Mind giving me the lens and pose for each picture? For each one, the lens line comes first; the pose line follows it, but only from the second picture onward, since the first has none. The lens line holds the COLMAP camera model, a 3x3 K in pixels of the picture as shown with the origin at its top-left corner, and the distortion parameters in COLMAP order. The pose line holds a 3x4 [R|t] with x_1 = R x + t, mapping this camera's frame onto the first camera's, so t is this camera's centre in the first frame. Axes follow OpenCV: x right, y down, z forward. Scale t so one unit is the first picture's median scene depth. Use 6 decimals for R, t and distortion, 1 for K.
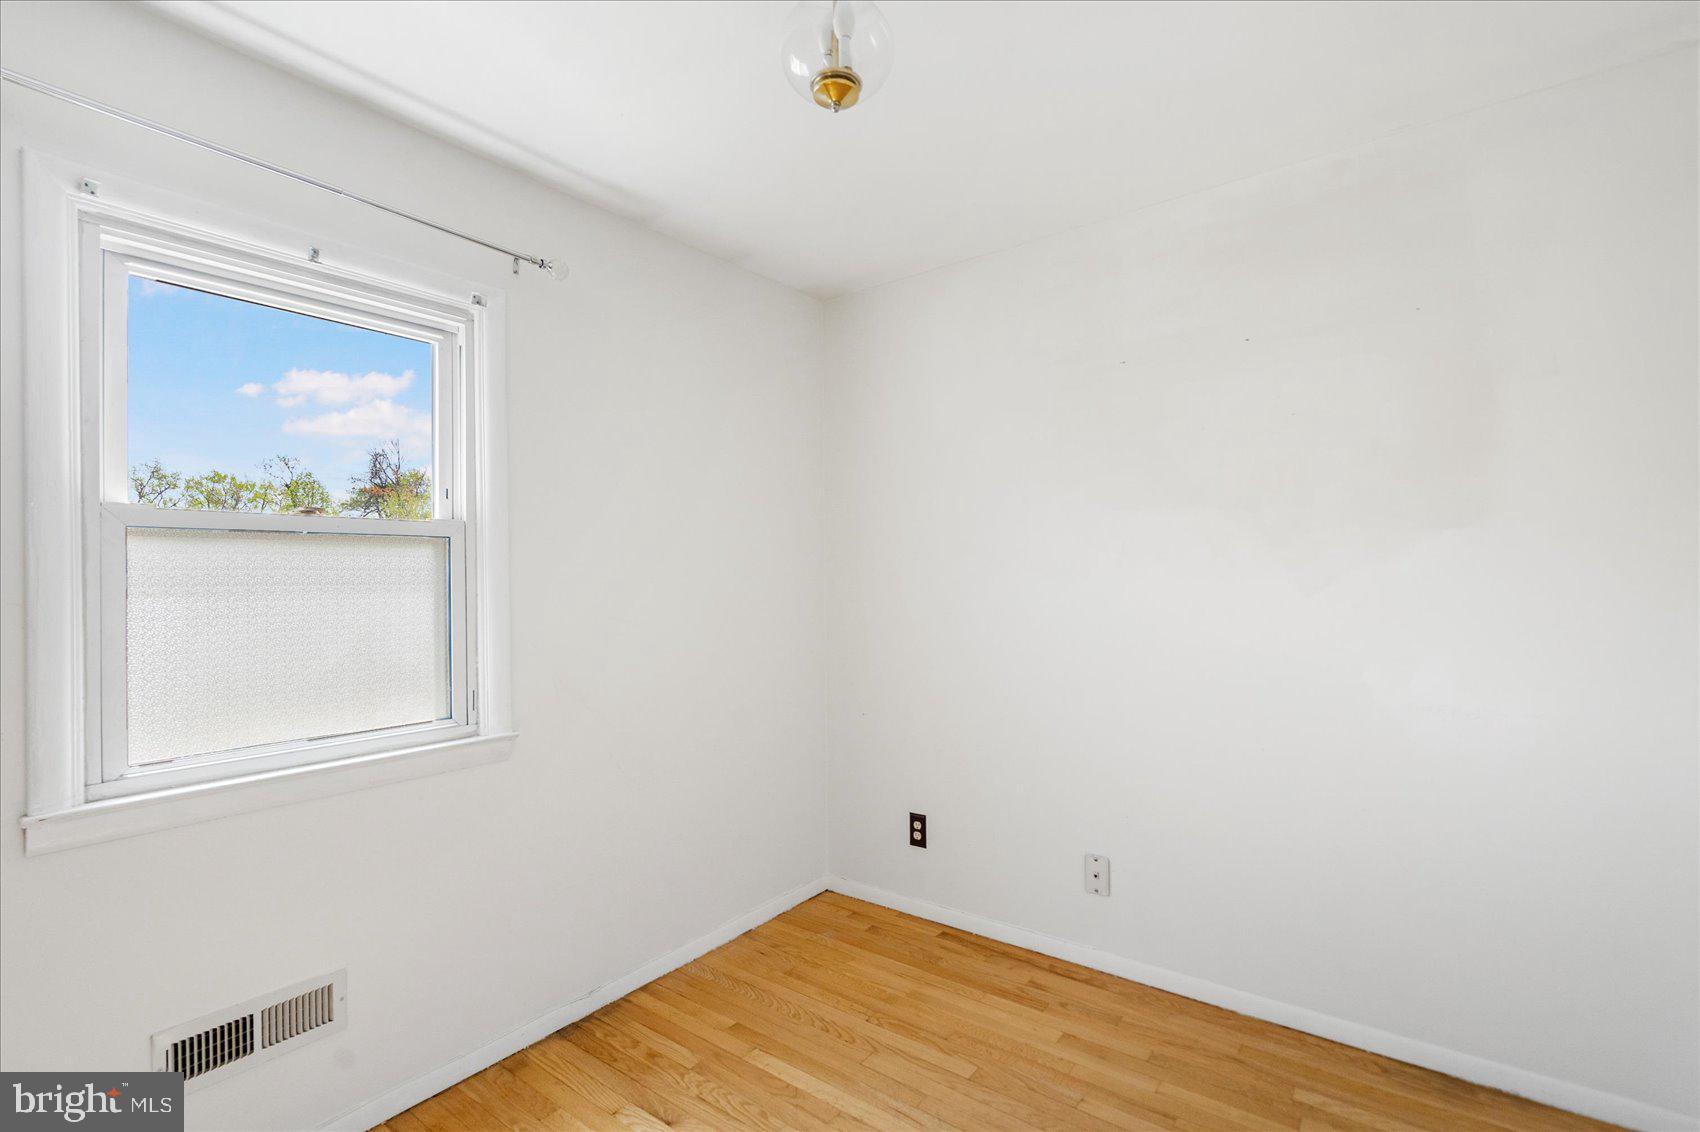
lens RADIAL K [[783.2, 0, 845.0], [0, 783.2, 566.2], [0, 0, 1]] dist [-0.001219, 0.000658]
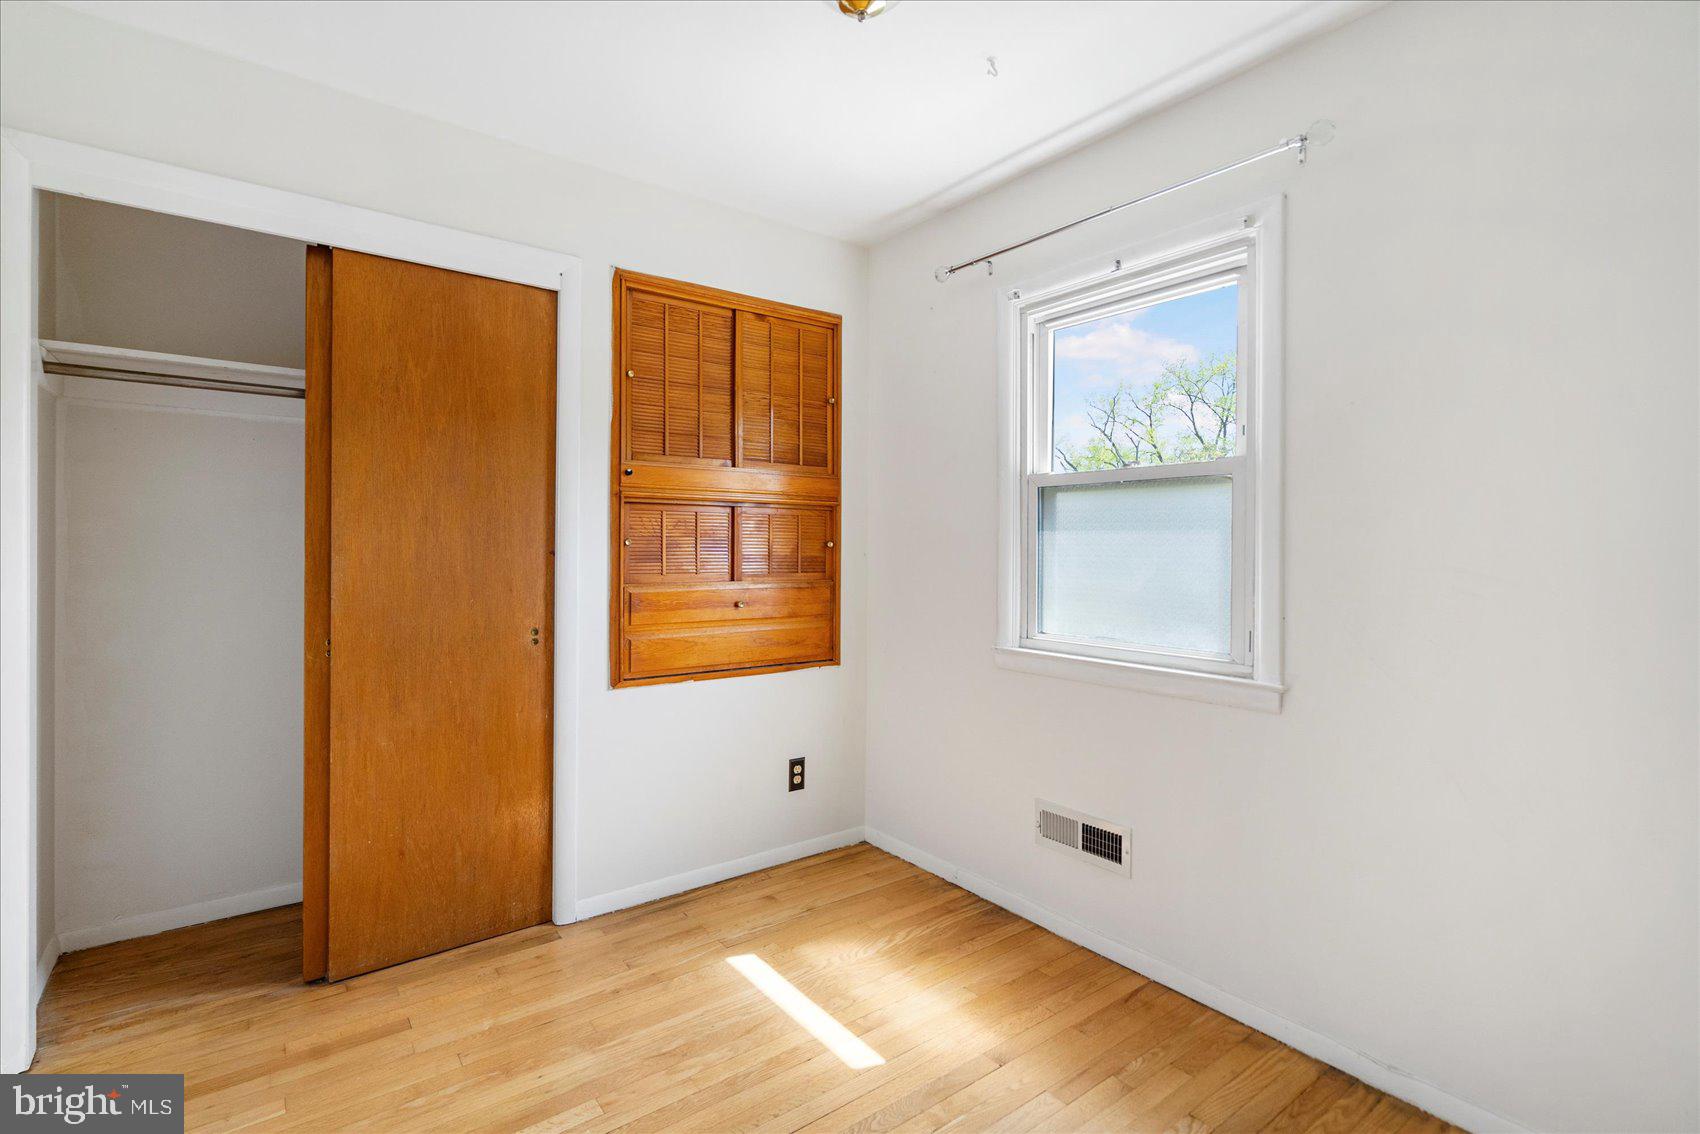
lens RADIAL K [[783.2, 0, 838.3], [0, 783.2, 549.3], [0, 0, 1]] dist [-0.001219, 0.000658]
pose [[-0.286703, 0.014887, -0.957904, 0.670031], [0.009785, 0.999873, 0.012611, 0.046622], [0.957970, -0.005757, -0.286812, 0.897537]]
